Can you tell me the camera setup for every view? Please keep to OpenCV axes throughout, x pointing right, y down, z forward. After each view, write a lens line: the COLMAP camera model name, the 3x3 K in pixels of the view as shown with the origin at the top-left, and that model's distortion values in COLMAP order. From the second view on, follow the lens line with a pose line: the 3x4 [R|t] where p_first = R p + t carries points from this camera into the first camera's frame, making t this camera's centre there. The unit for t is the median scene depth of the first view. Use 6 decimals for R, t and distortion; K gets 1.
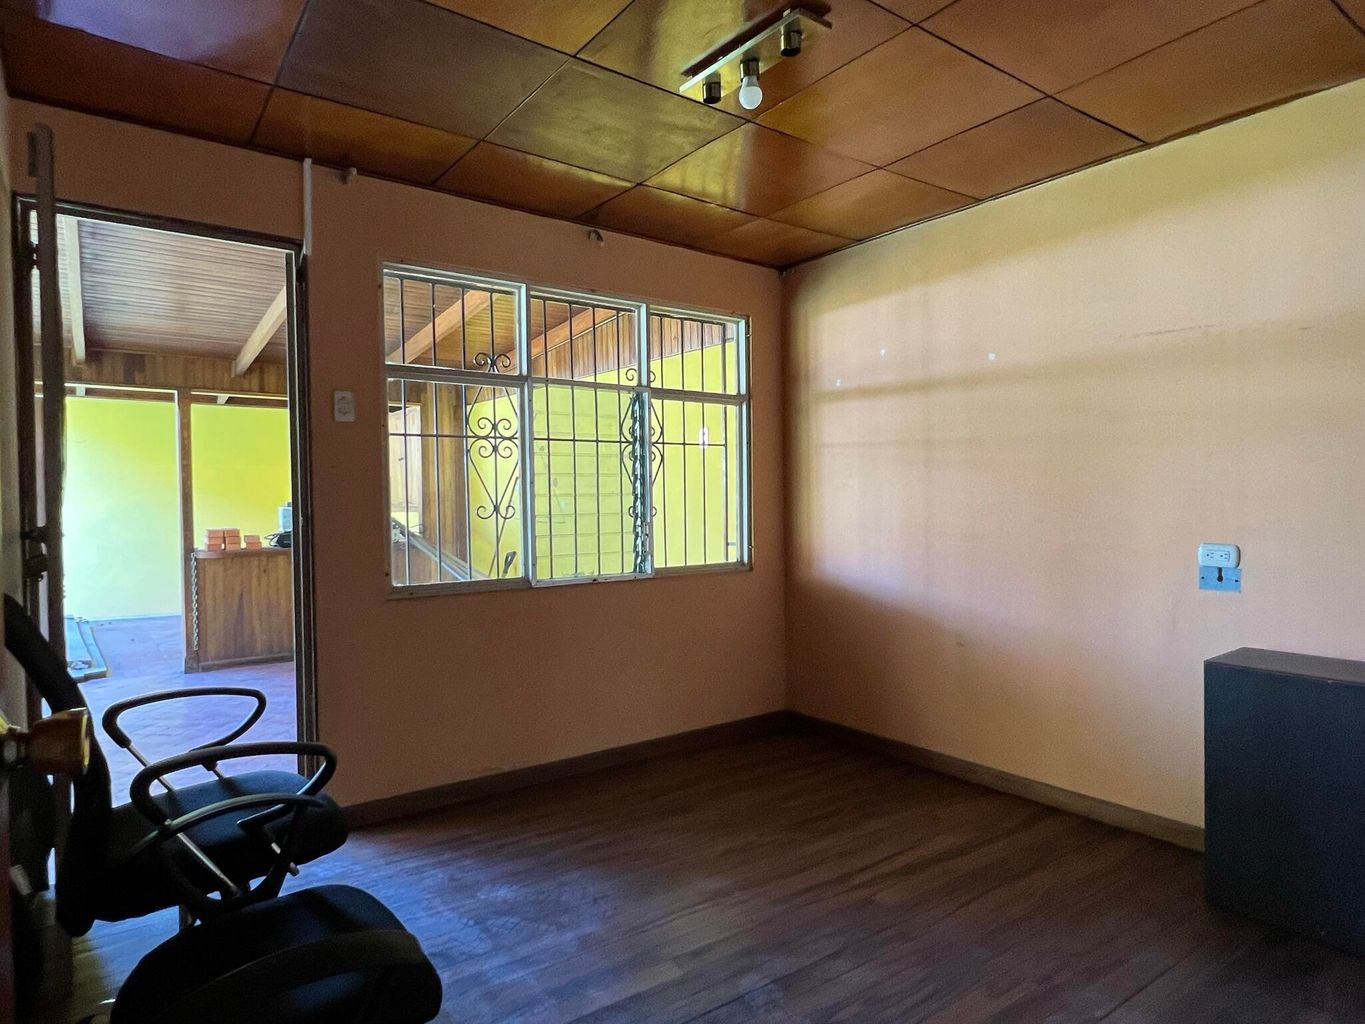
lens RADIAL K [[800.6, 0, 680.4], [0, 800.6, 512.9], [0, 0, 1]] dist [-0.001776, -0.000760]
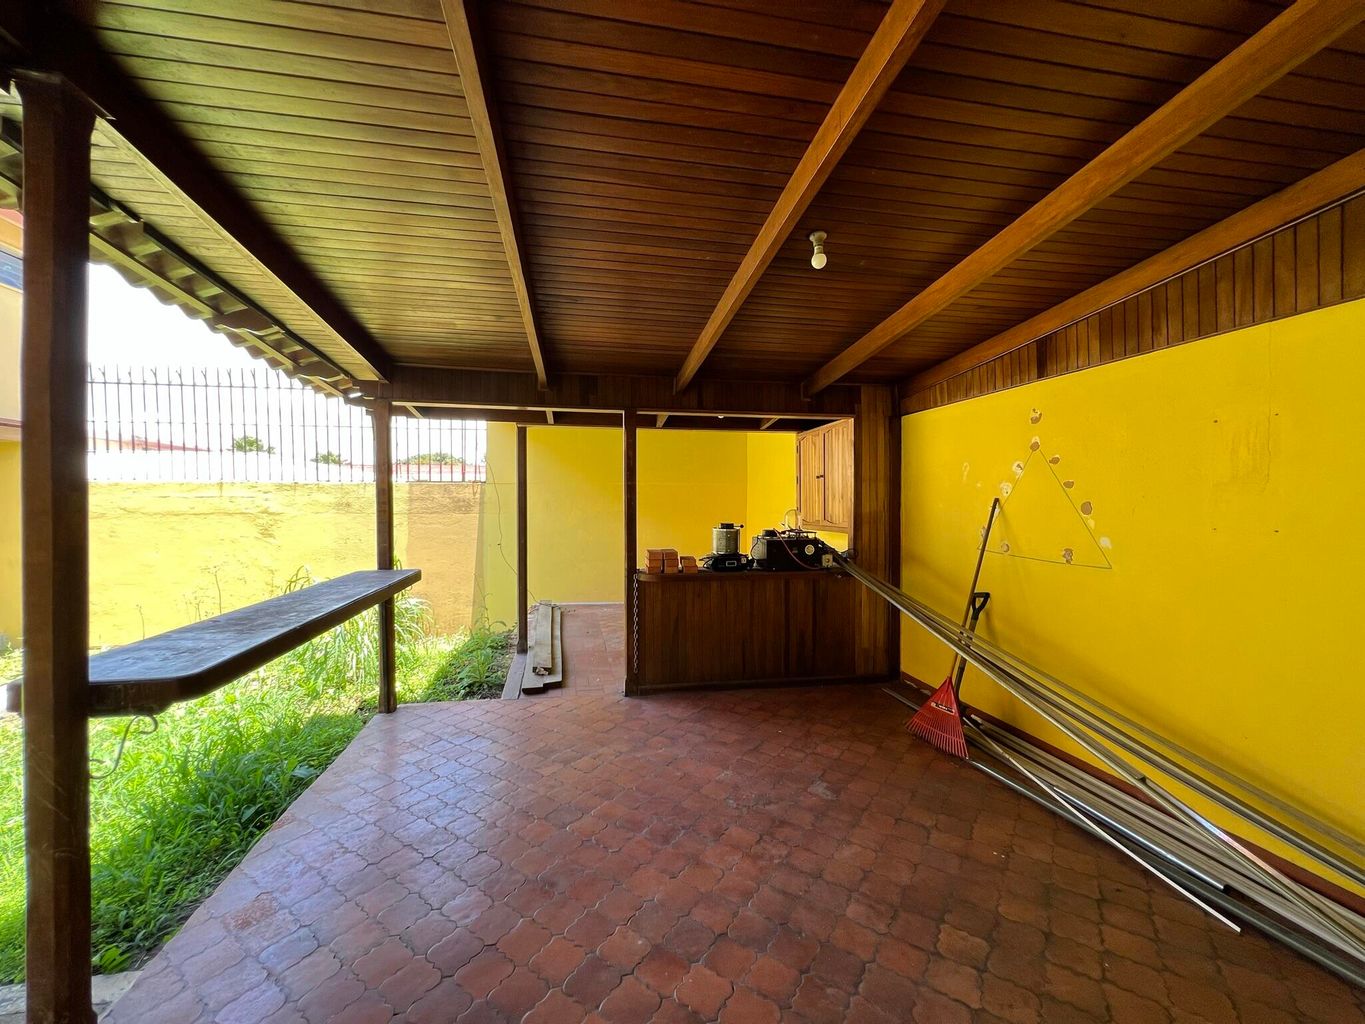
lens RADIAL K [[552.3, 0, 682.5], [0, 552.3, 512.0], [0, 0, 1]] dist [-0.002016, -0.000097]
pose [[0.897686, 0.021864, -0.440094, -0.493127], [-0.020167, 0.999760, 0.008532, -0.065118], [0.440175, 0.001217, 0.897911, 0.788312]]
